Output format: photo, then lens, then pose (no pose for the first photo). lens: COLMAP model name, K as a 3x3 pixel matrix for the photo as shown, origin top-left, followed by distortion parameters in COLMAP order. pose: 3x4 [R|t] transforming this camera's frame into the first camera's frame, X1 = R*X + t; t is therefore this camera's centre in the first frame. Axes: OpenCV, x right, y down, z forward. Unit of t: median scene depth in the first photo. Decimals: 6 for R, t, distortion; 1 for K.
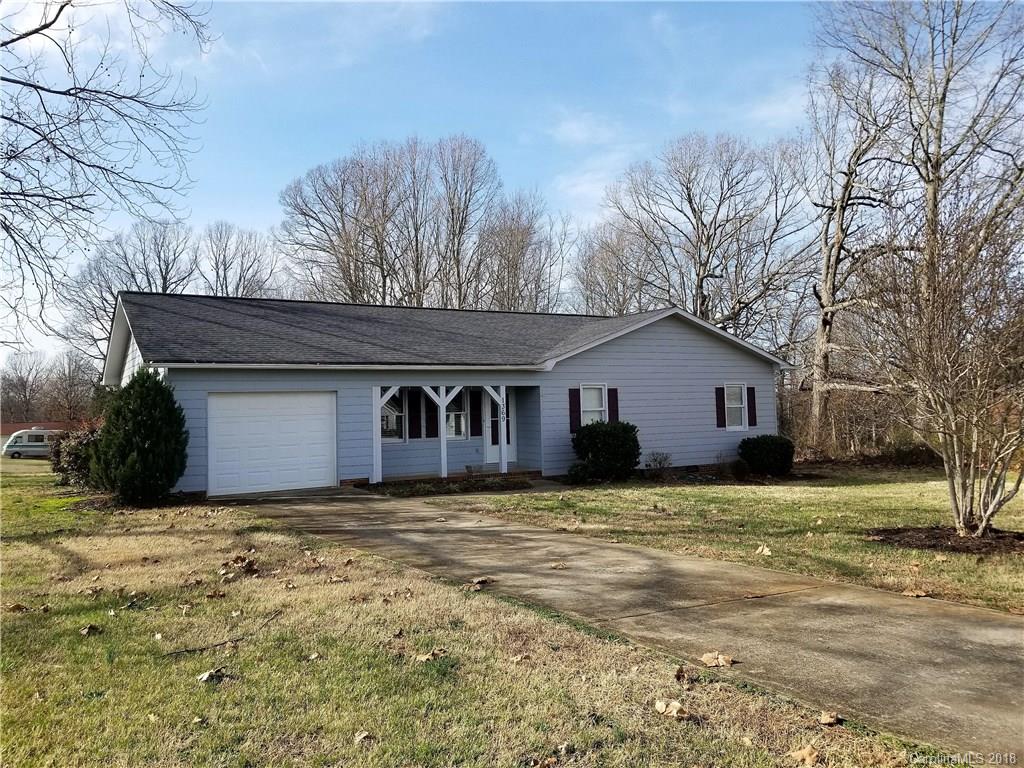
lens RADIAL K [[772.2, 0, 485.2], [0, 772.2, 381.2], [0, 0, 1]] dist [0.000116, 0.000647]
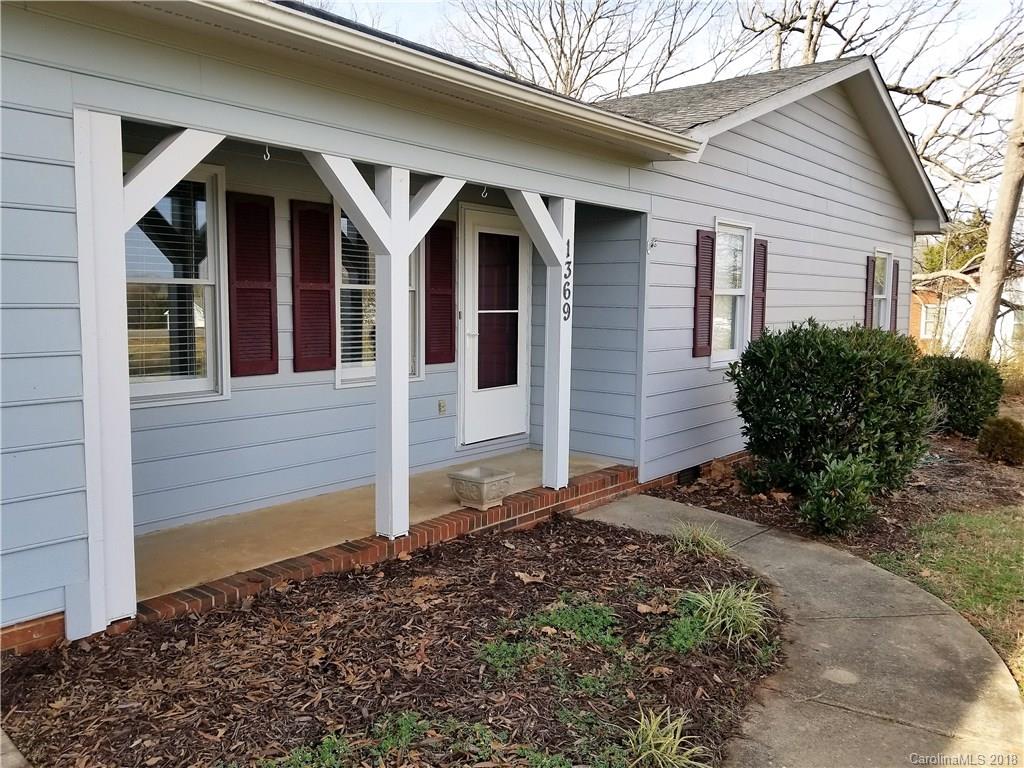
lens RADIAL K [[772.2, 0, 485.2], [0, 772.2, 381.2], [0, 0, 1]] dist [0.000116, 0.000647]
pose [[0.937587, -0.007558, 0.347668, -0.108595], [-0.039508, 0.990976, 0.128087, 0.038858], [-0.345499, -0.133829, 0.928827, 0.726702]]
